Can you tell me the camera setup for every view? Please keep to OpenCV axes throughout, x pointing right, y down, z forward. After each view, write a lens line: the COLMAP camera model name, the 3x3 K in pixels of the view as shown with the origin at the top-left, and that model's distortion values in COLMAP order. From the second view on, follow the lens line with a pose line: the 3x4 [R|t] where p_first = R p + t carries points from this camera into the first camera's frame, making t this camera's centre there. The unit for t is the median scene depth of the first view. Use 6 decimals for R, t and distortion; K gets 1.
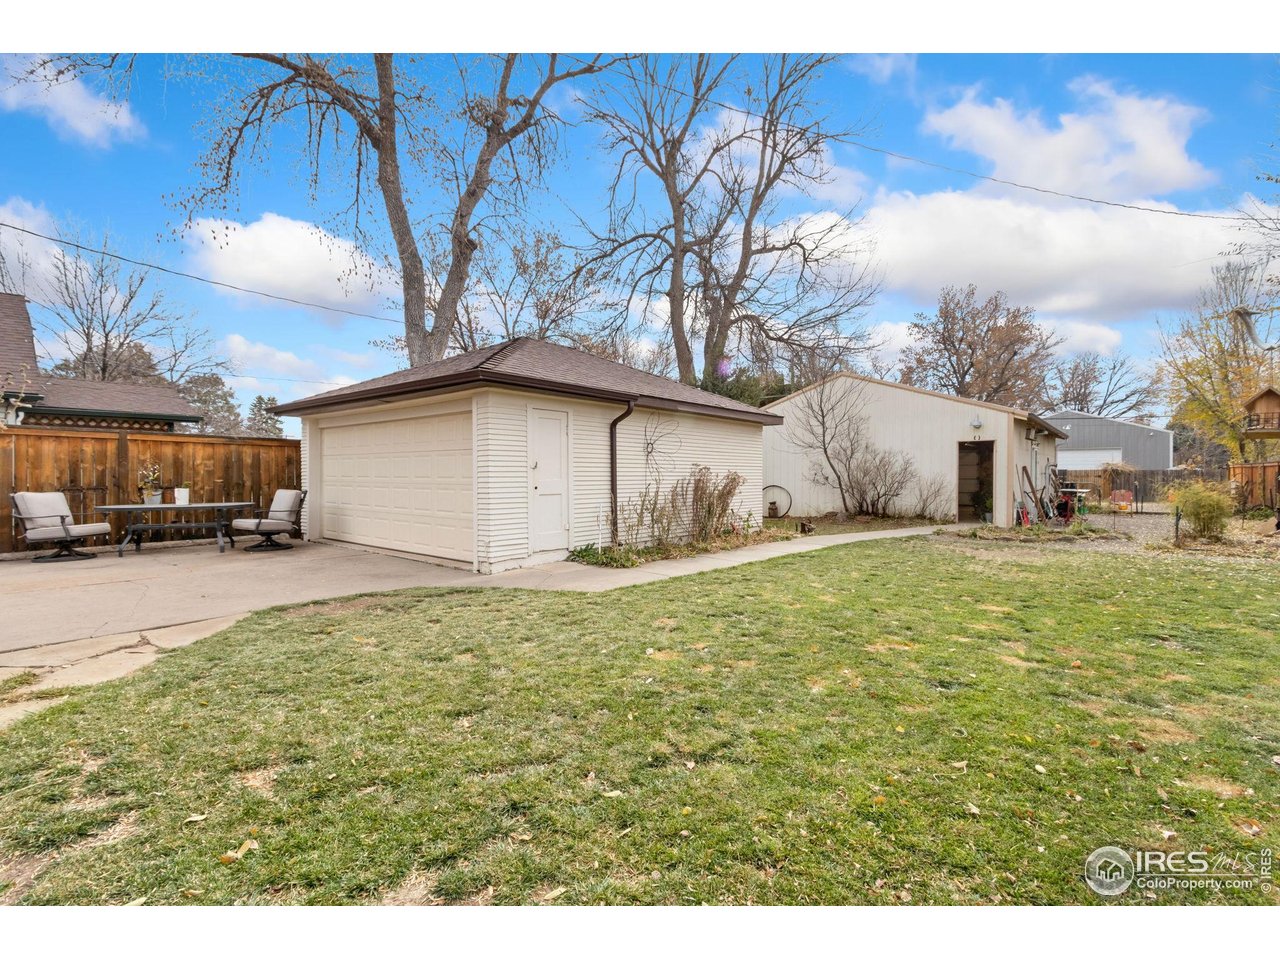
lens RADIAL K [[591.6, 0, 632.6], [0, 591.6, 462.0], [0, 0, 1]] dist [0.001445, -0.000064]
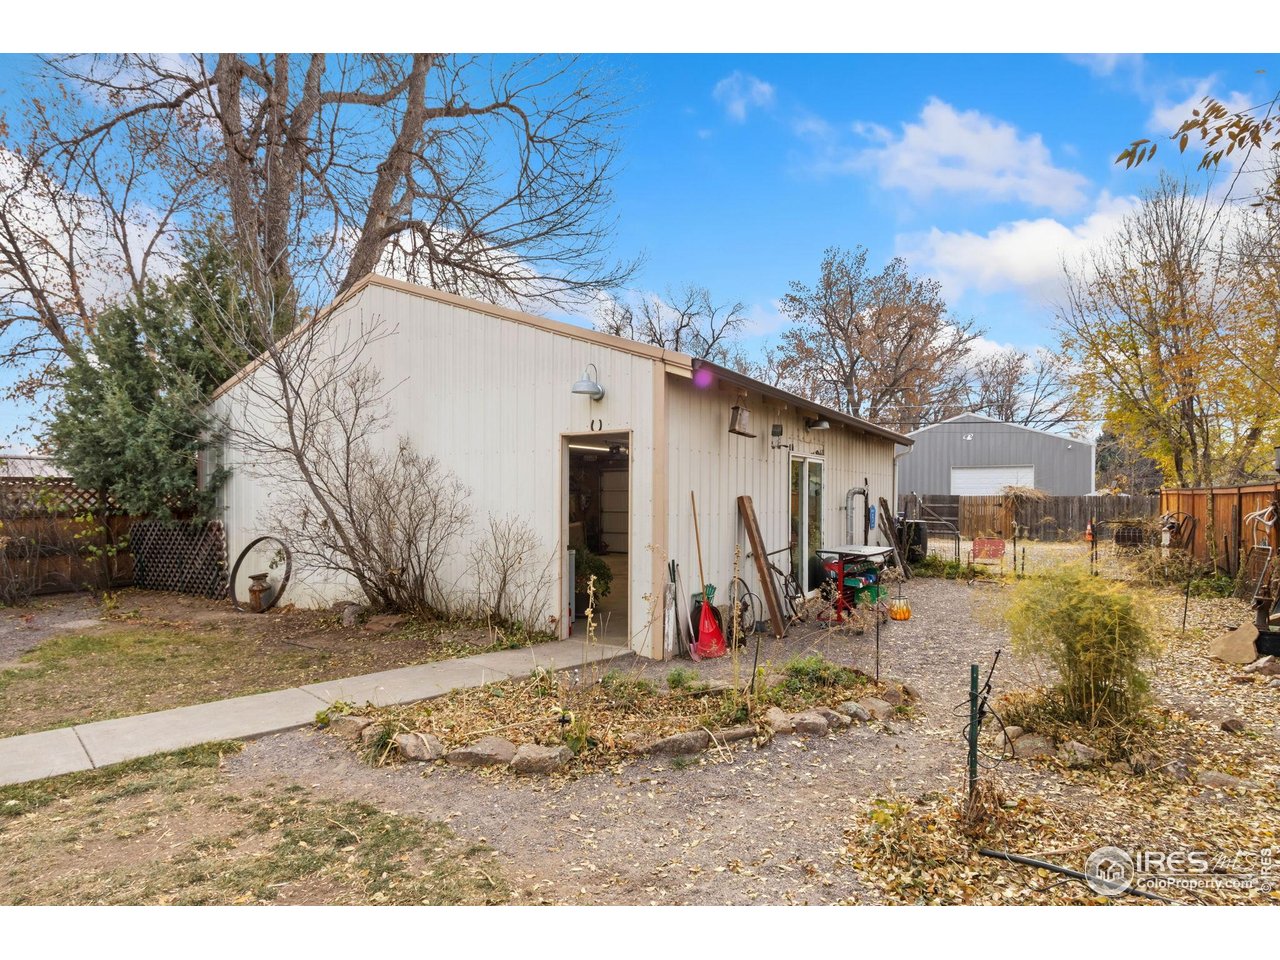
lens RADIAL K [[707.0, 0, 640.0], [0, 707.0, 480.0], [0, 0, 1]] dist [0.003070, 0.000384]
pose [[0.988399, 0.005196, 0.151790, 0.298435], [-0.004942, 0.999986, -0.002047, -0.002129], [-0.151798, 0.001273, 0.988411, 0.293616]]
